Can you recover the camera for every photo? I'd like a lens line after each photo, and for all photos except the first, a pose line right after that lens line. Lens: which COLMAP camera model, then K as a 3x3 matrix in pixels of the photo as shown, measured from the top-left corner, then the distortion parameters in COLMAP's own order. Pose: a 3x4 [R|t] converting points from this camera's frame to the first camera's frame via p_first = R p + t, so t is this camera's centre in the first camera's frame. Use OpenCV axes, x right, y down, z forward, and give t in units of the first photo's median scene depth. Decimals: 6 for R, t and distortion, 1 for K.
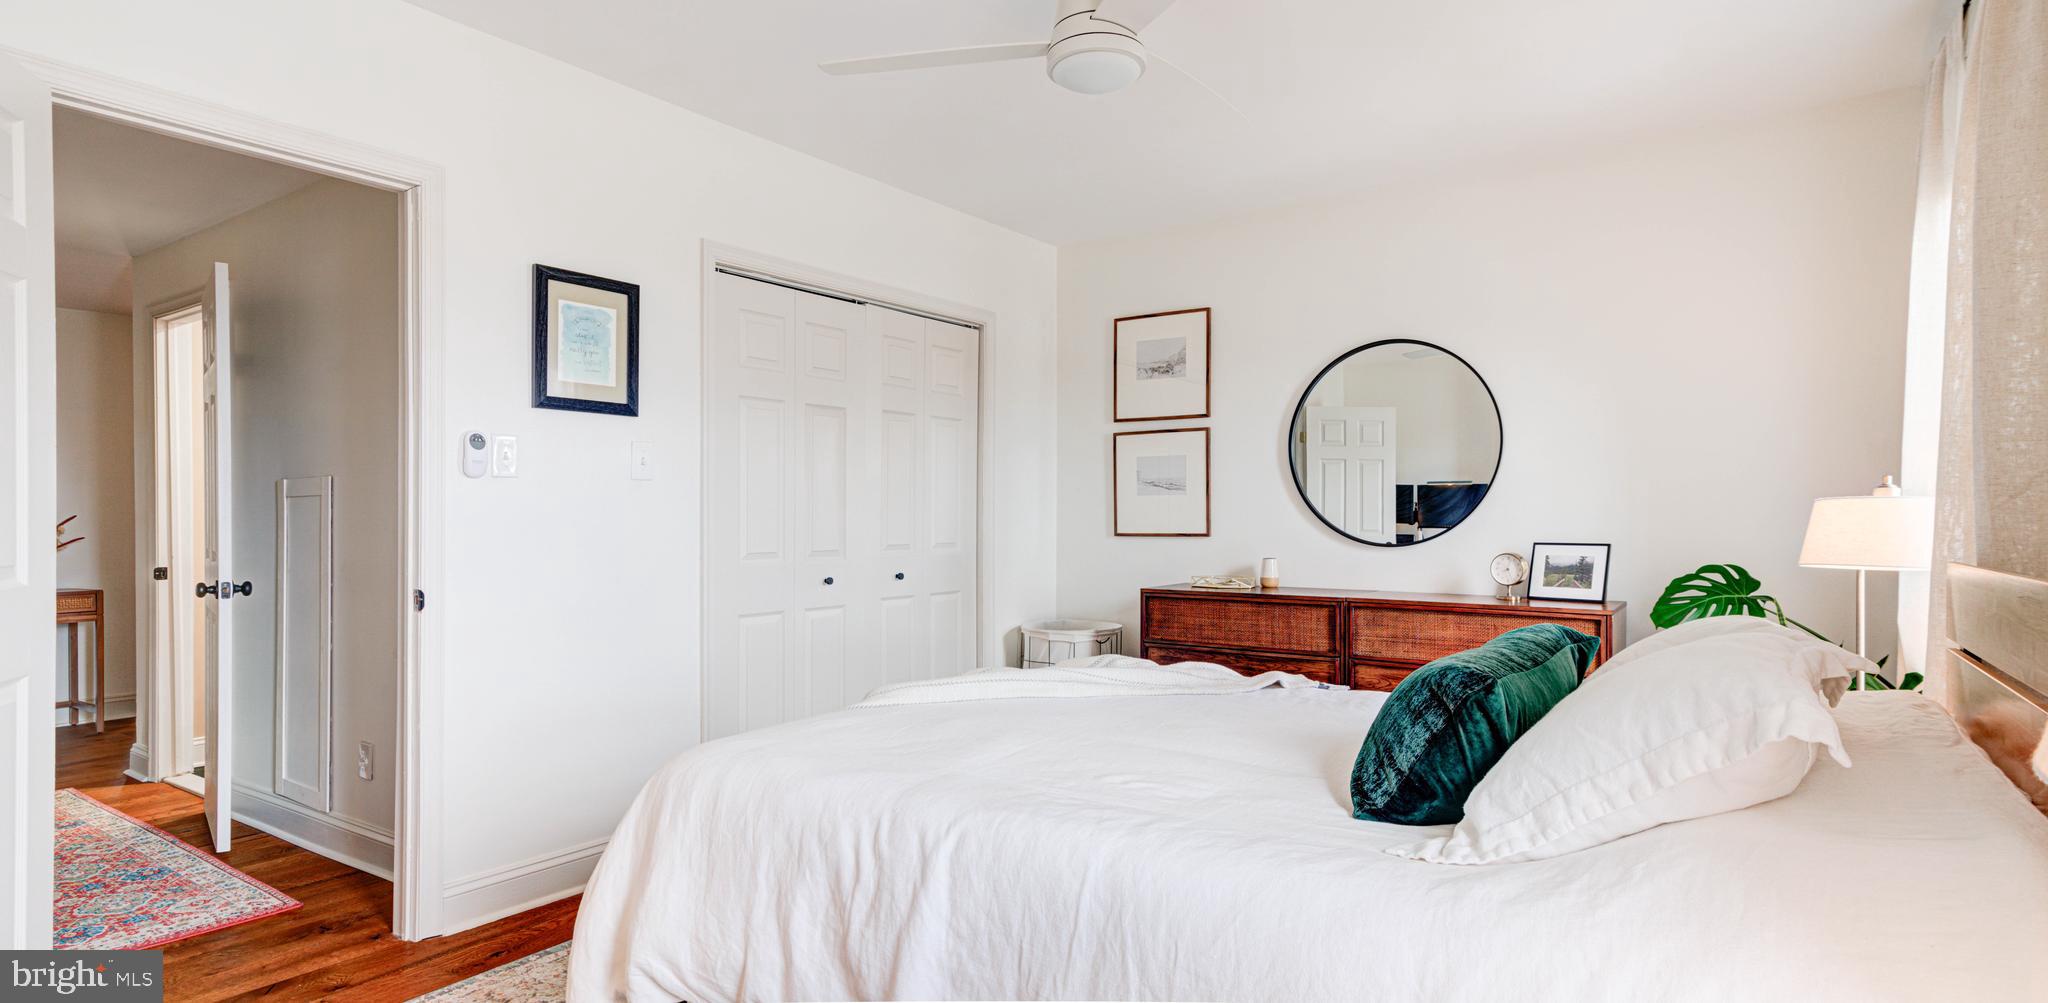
lens RADIAL K [[1032.3, 0, 1024.0], [0, 1032.3, 501.5], [0, 0, 1]] dist [0.001881, 0.000502]
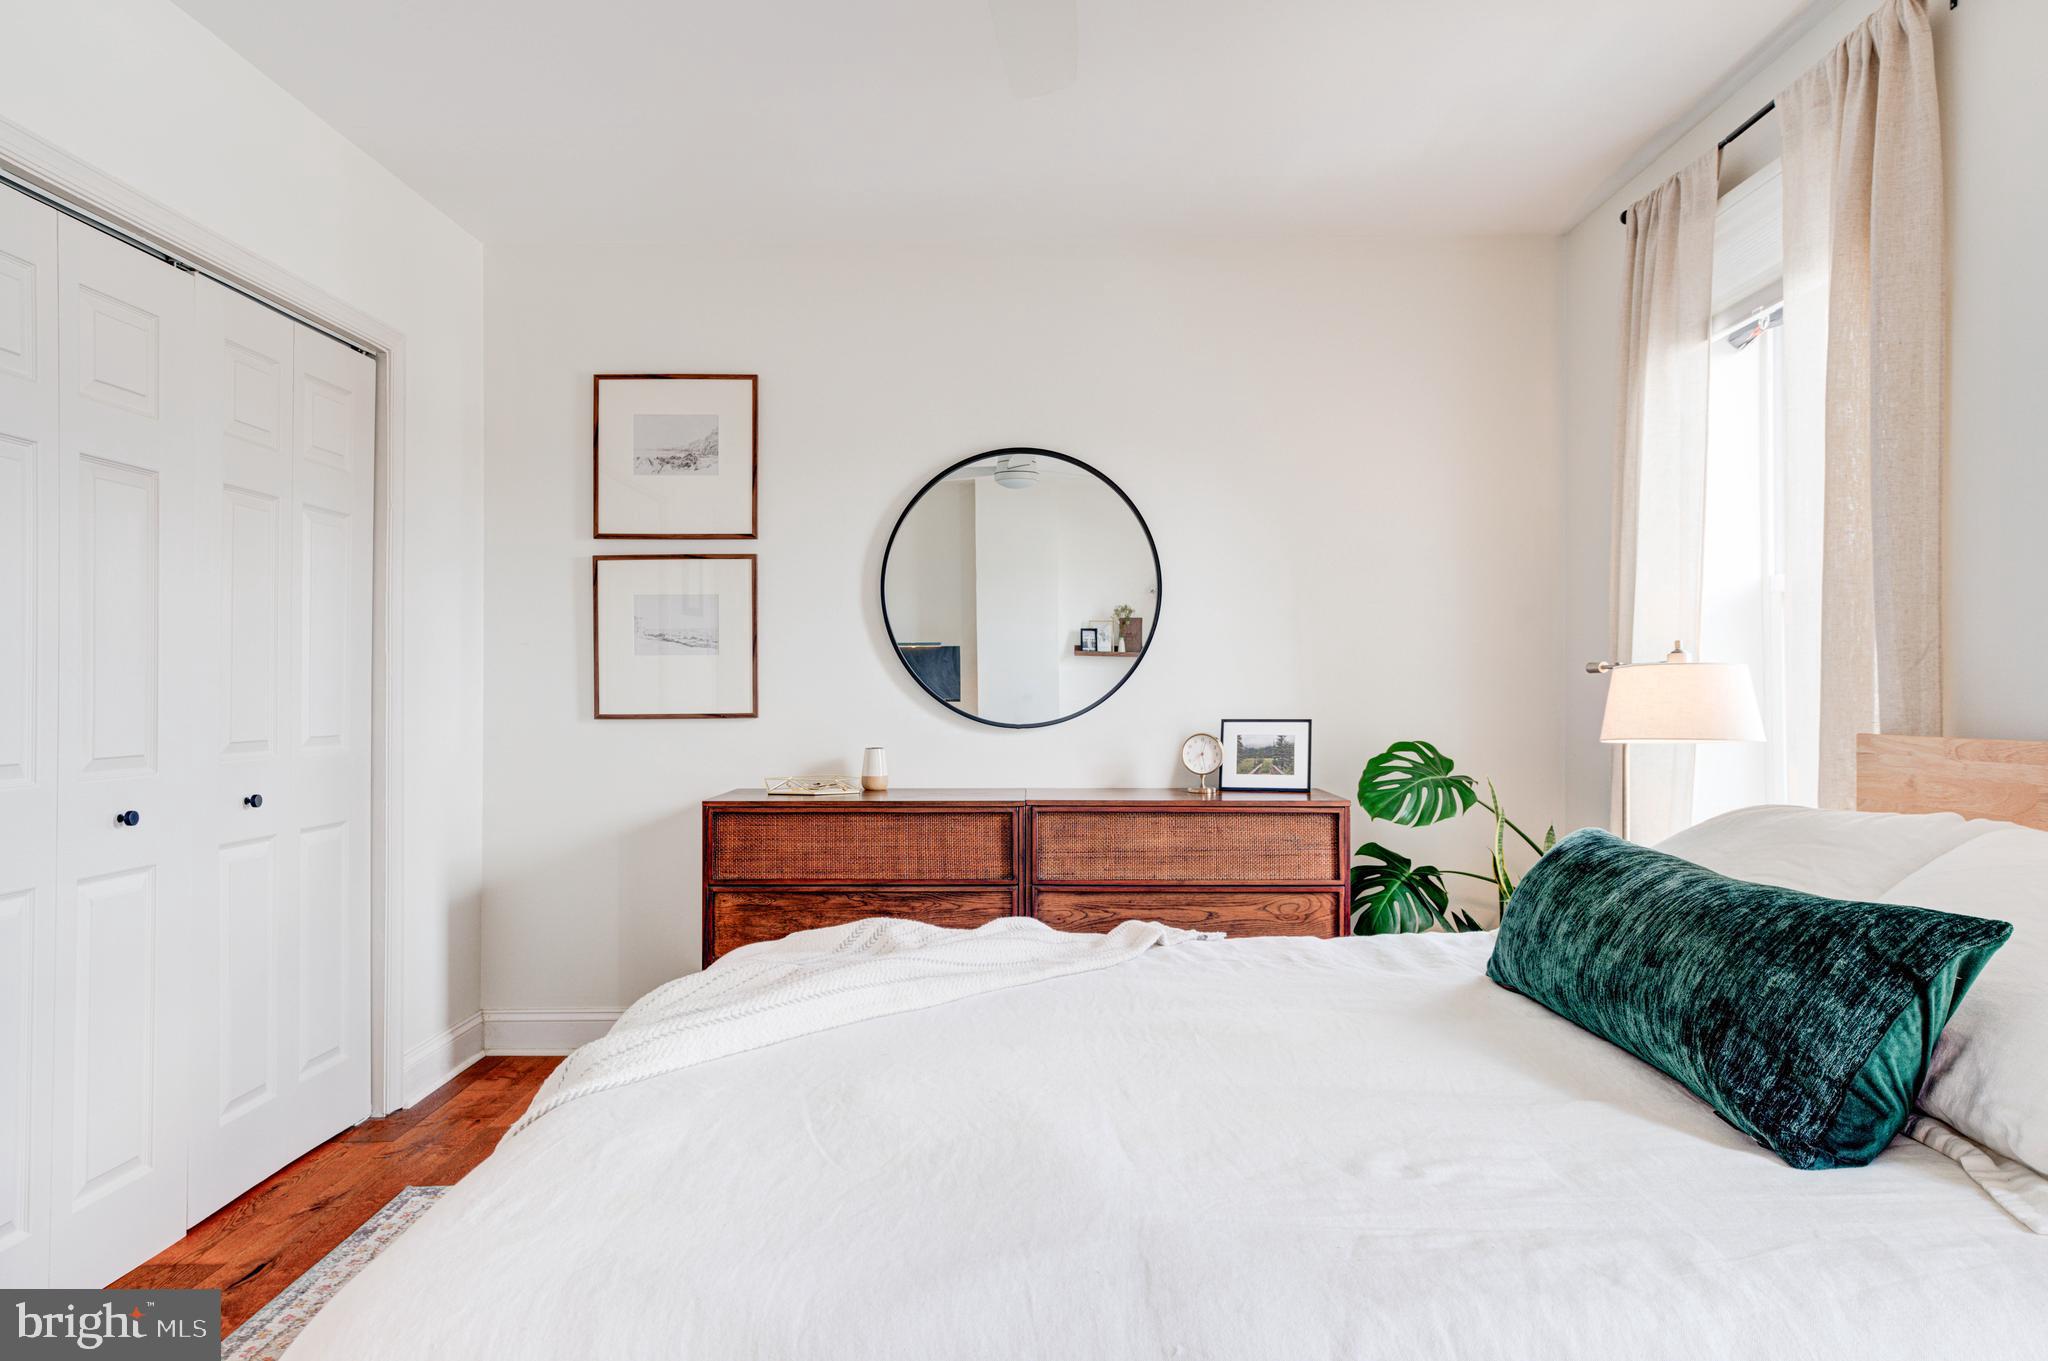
lens RADIAL K [[1326.3, 0, 1024.0], [0, 1326.3, 680.5], [0, 0, 1]] dist [0.000979, 0.000458]
pose [[0.822346, 0.001869, 0.568985, -0.202587], [-0.005937, 0.999968, 0.005296, 0.005181], [-0.568957, -0.007733, 0.822331, 0.238352]]
